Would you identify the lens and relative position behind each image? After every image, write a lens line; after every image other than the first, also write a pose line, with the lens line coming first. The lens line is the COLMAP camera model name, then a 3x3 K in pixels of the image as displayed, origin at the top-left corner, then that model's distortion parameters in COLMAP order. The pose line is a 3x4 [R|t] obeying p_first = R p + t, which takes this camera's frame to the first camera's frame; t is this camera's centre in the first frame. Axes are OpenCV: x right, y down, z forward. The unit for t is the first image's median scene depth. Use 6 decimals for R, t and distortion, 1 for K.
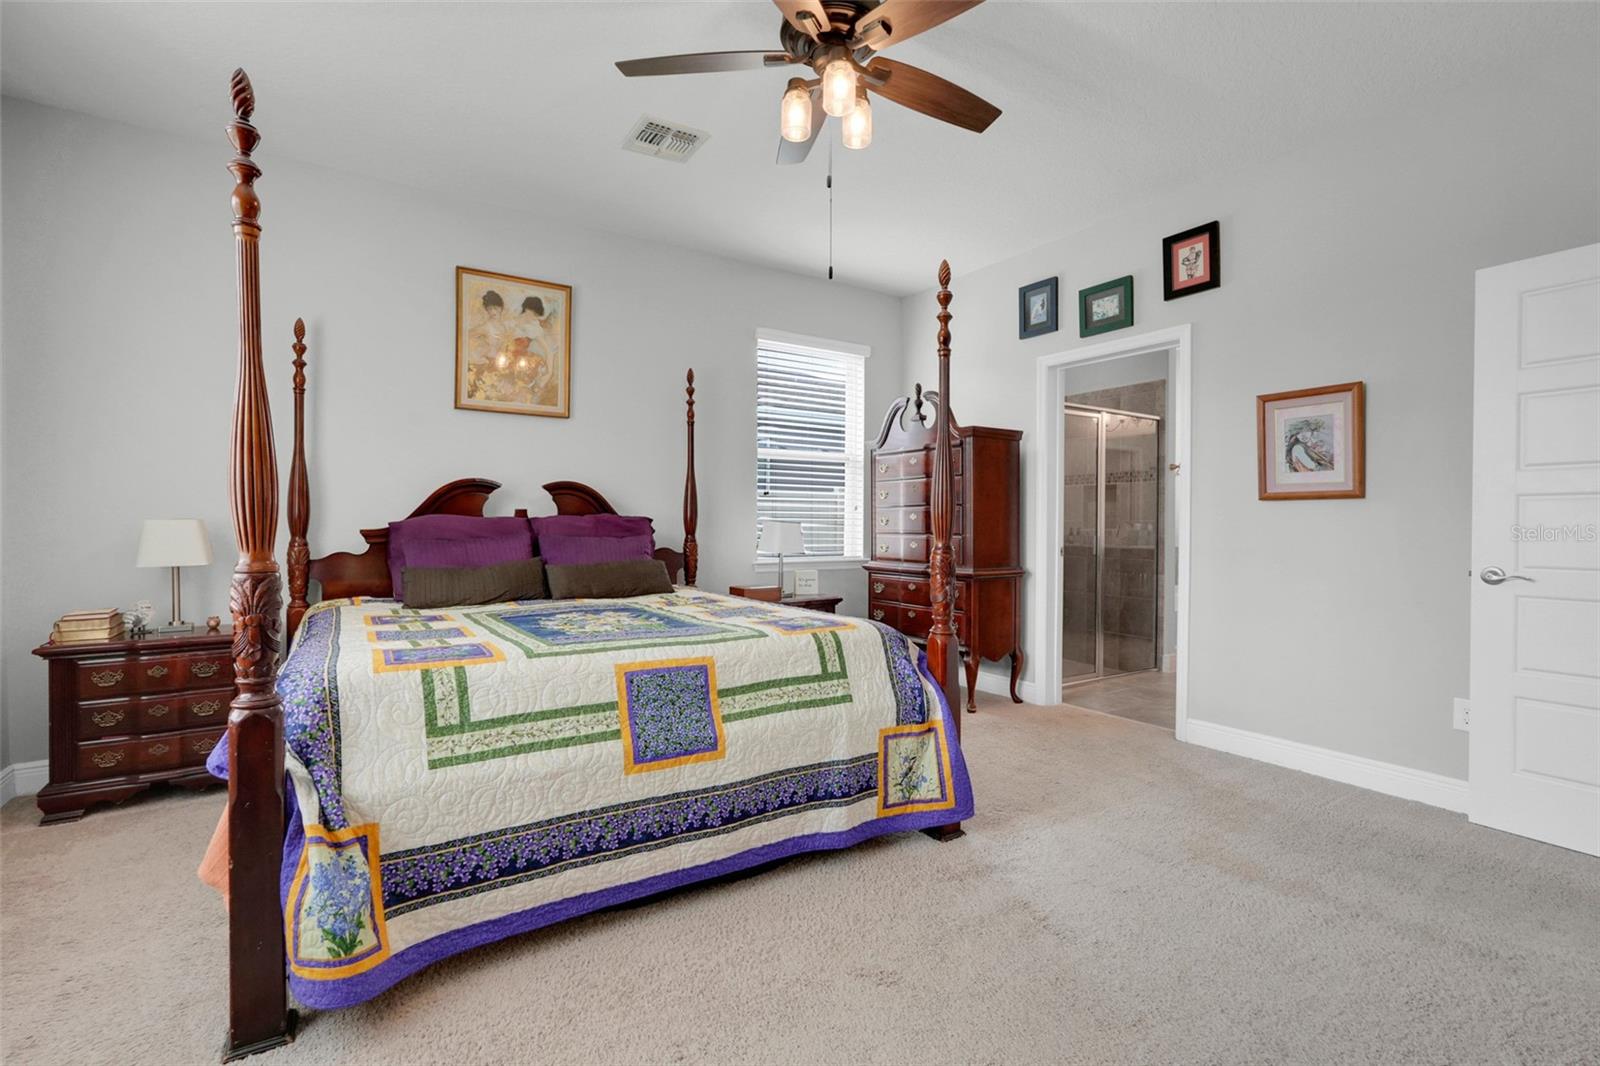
lens RADIAL K [[710.4, 0, 807.0], [0, 710.4, 530.9], [0, 0, 1]] dist [-0.012688, 0.000385]
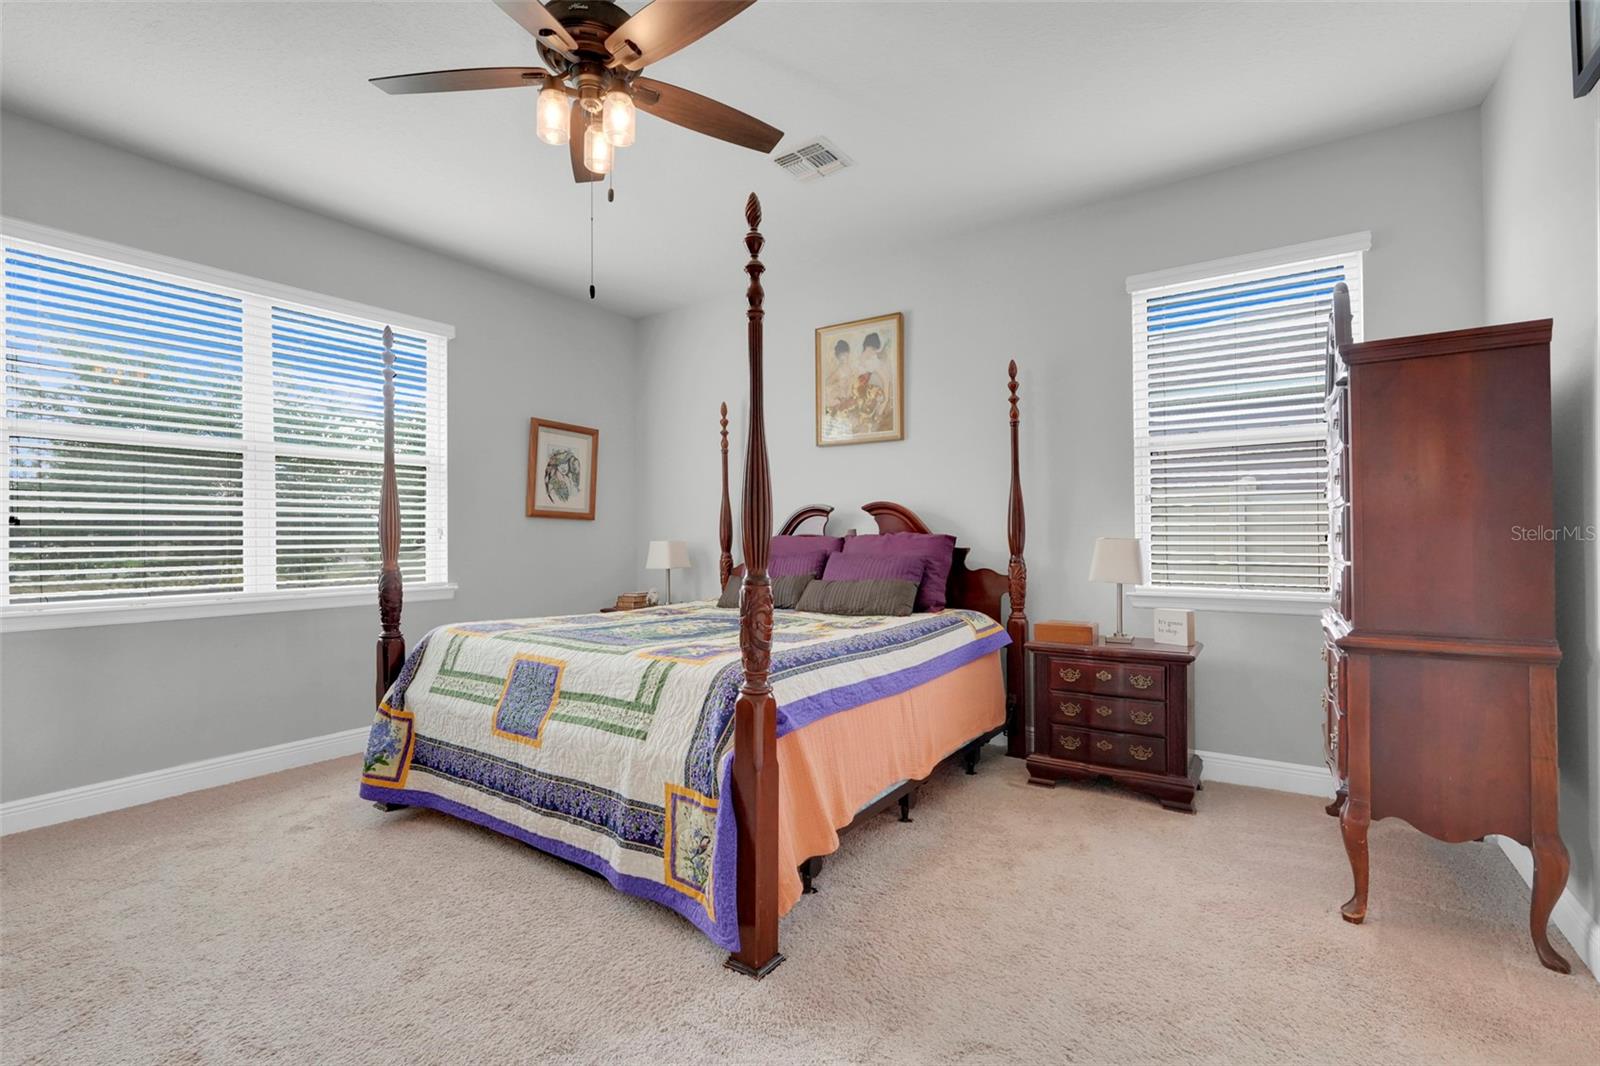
lens RADIAL K [[710.4, 0, 807.0], [0, 710.4, 530.9], [0, 0, 1]] dist [-0.012688, 0.000385]
pose [[0.399273, -0.014795, -0.916713, 0.973771], [-0.002433, 0.999849, -0.017197, -0.013648], [0.916829, 0.009097, 0.399177, 0.811710]]
